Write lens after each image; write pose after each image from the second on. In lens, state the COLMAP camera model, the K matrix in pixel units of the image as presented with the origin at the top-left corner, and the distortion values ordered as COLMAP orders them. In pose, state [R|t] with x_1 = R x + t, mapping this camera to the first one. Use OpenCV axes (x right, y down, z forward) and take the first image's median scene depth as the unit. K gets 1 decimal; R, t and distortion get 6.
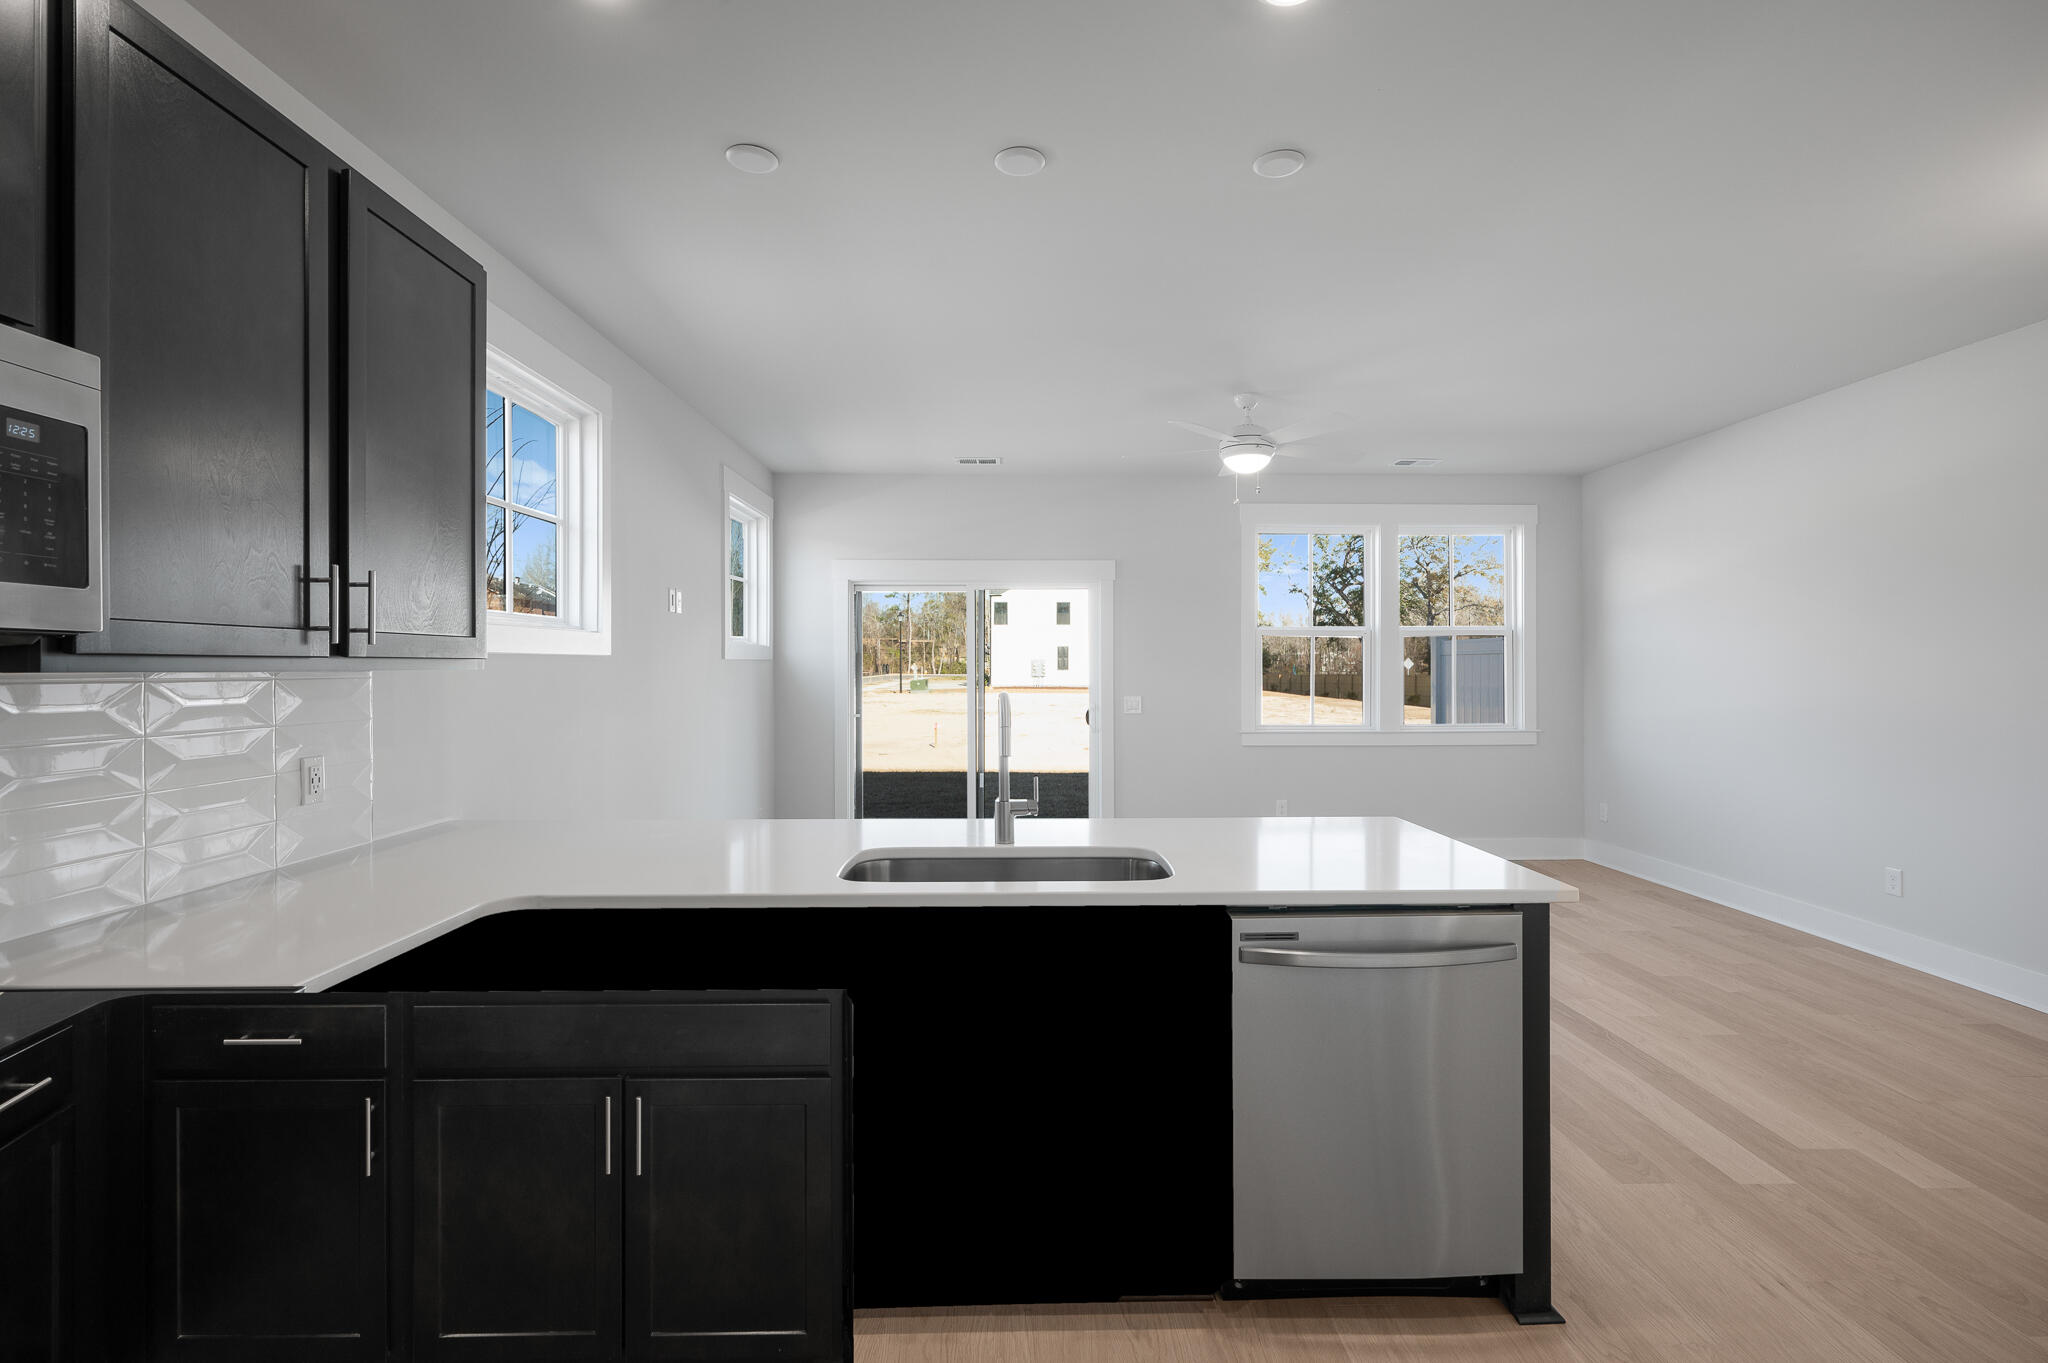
lens RADIAL K [[901.5, 0, 1023.6], [0, 901.5, 663.5], [0, 0, 1]] dist [0.001232, 0.000242]
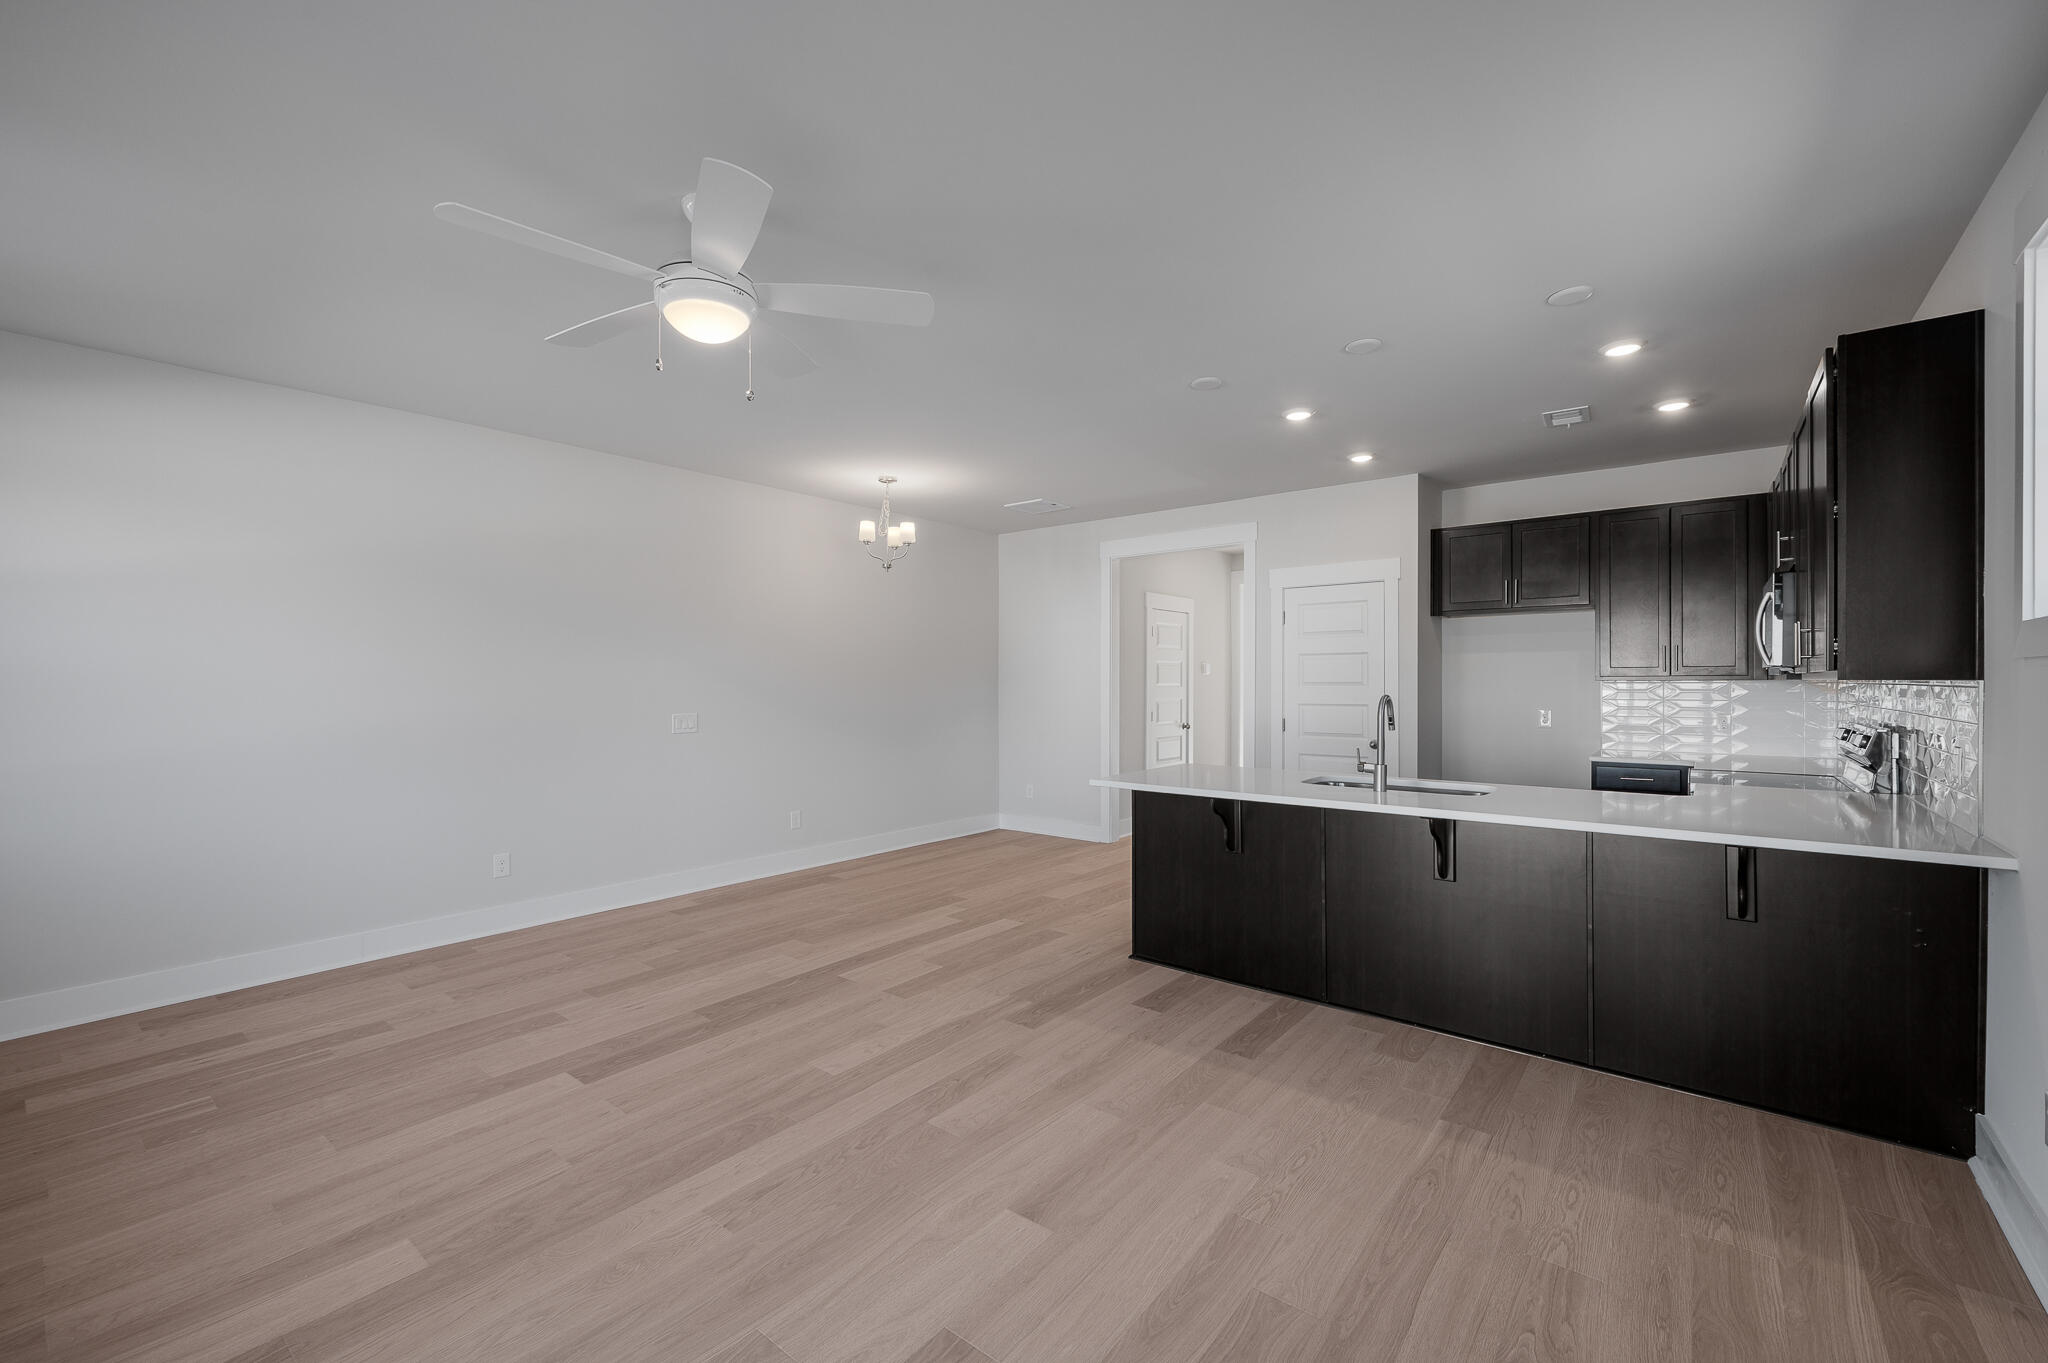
lens RADIAL K [[848.2, 0, 1024.0], [0, 848.2, 681.5], [0, 0, 1]] dist [0.000519, 0.000060]
pose [[-0.765379, 0.002596, 0.643575, -0.277342], [0.002822, 0.999996, -0.000677, 0.003339], [-0.643574, 0.001298, -0.765383, 1.417594]]
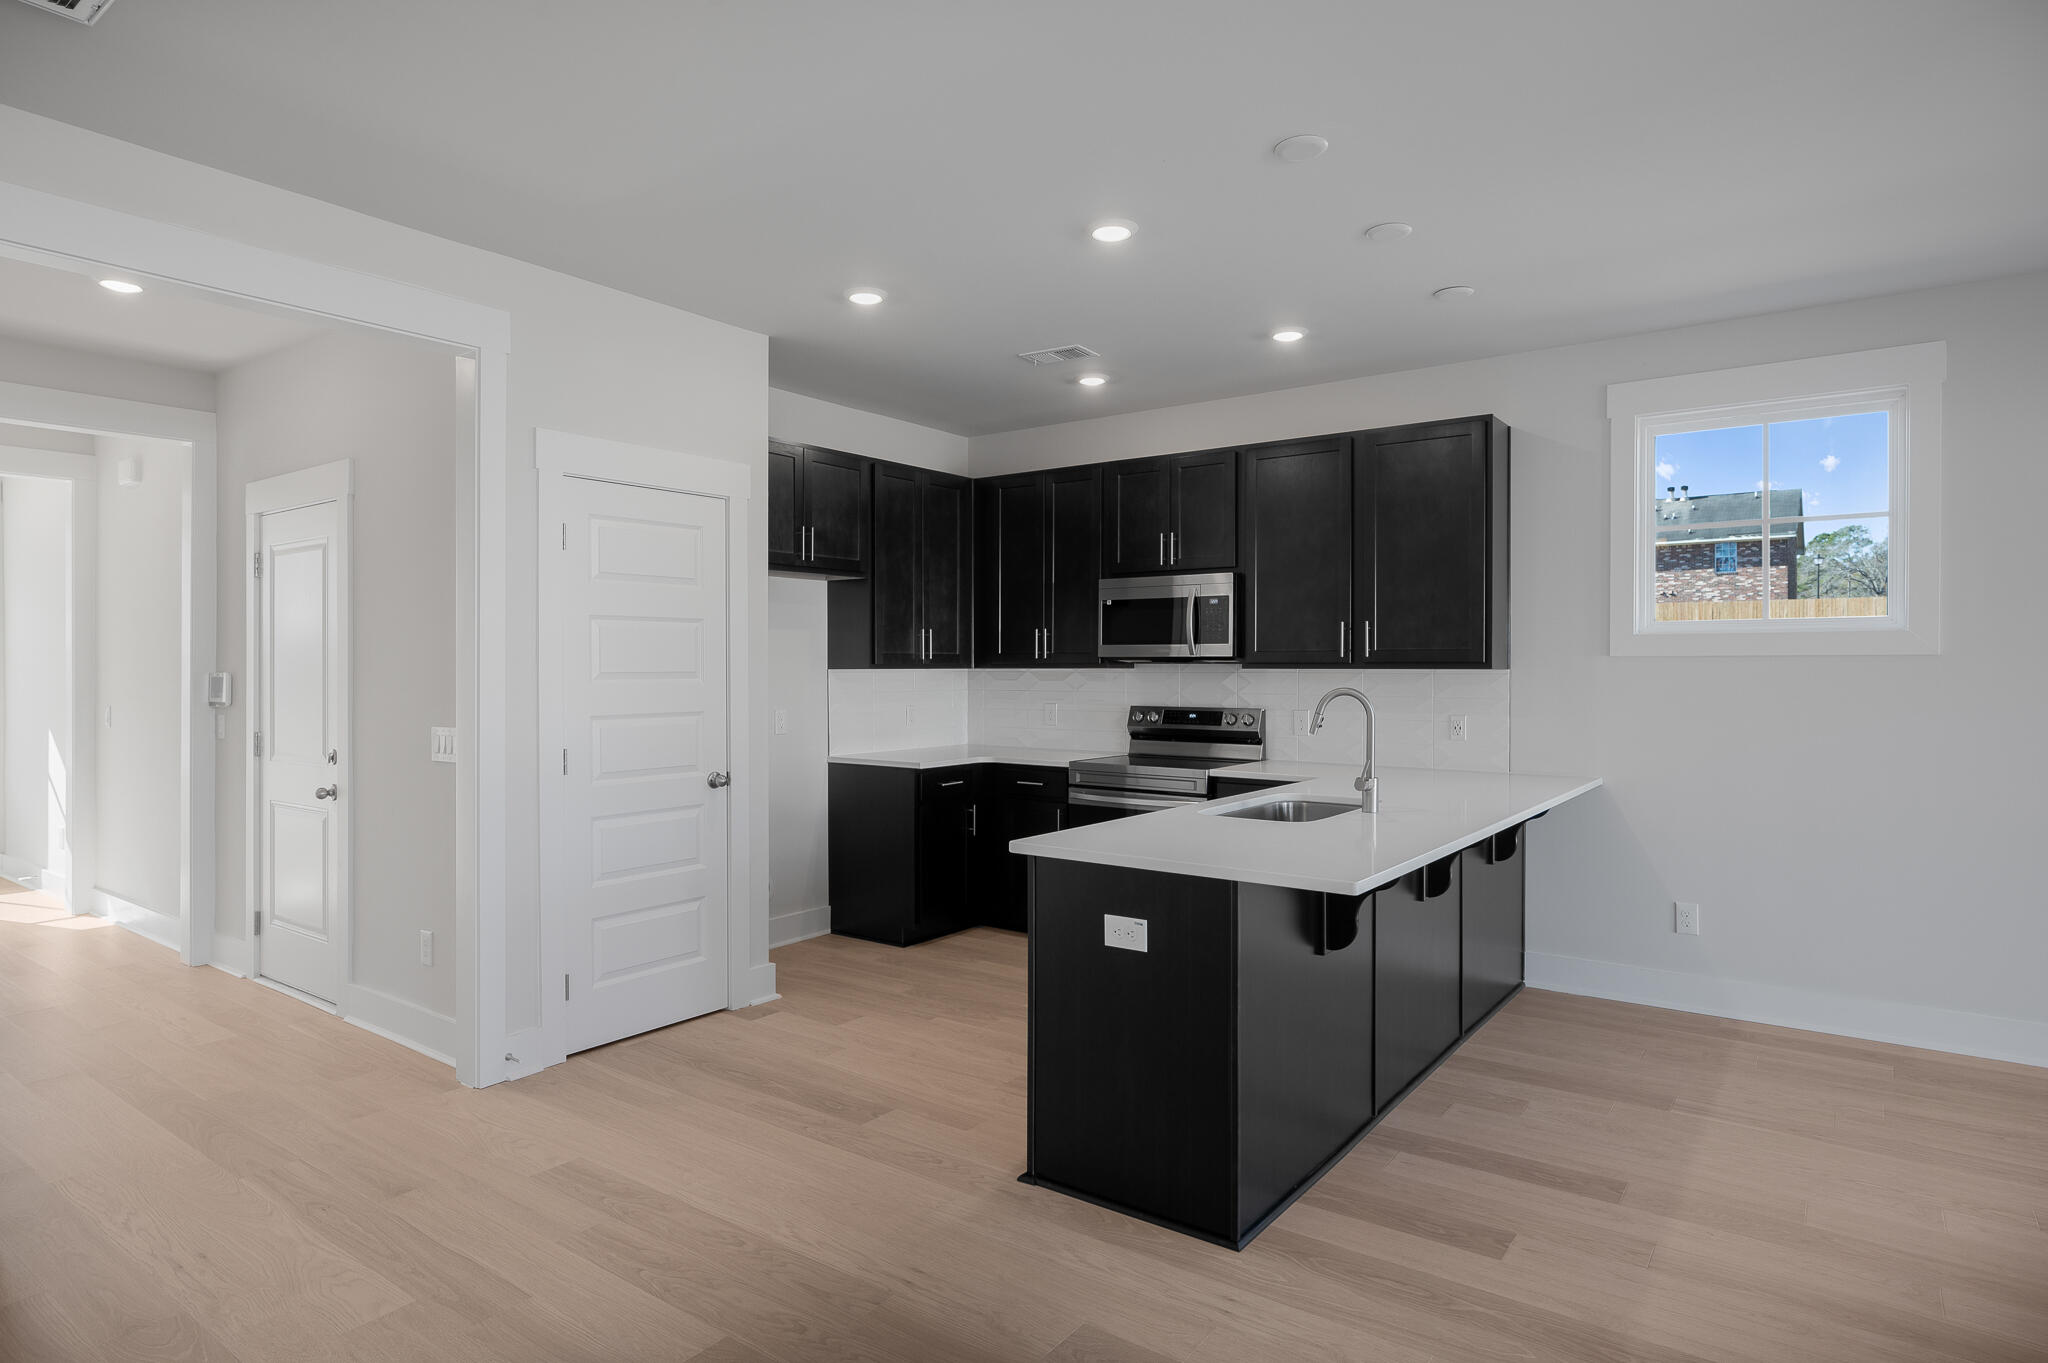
lens RADIAL K [[1133.8, 0, 1024.0], [0, 1133.8, 681.5], [0, 0, 1]] dist [-0.000023, -0.000573]
pose [[-0.608629, 0.011816, -0.793367, 0.823014], [0.001898, 0.999908, 0.013436, 0.000428], [0.793453, 0.006672, -0.608595, 0.874004]]
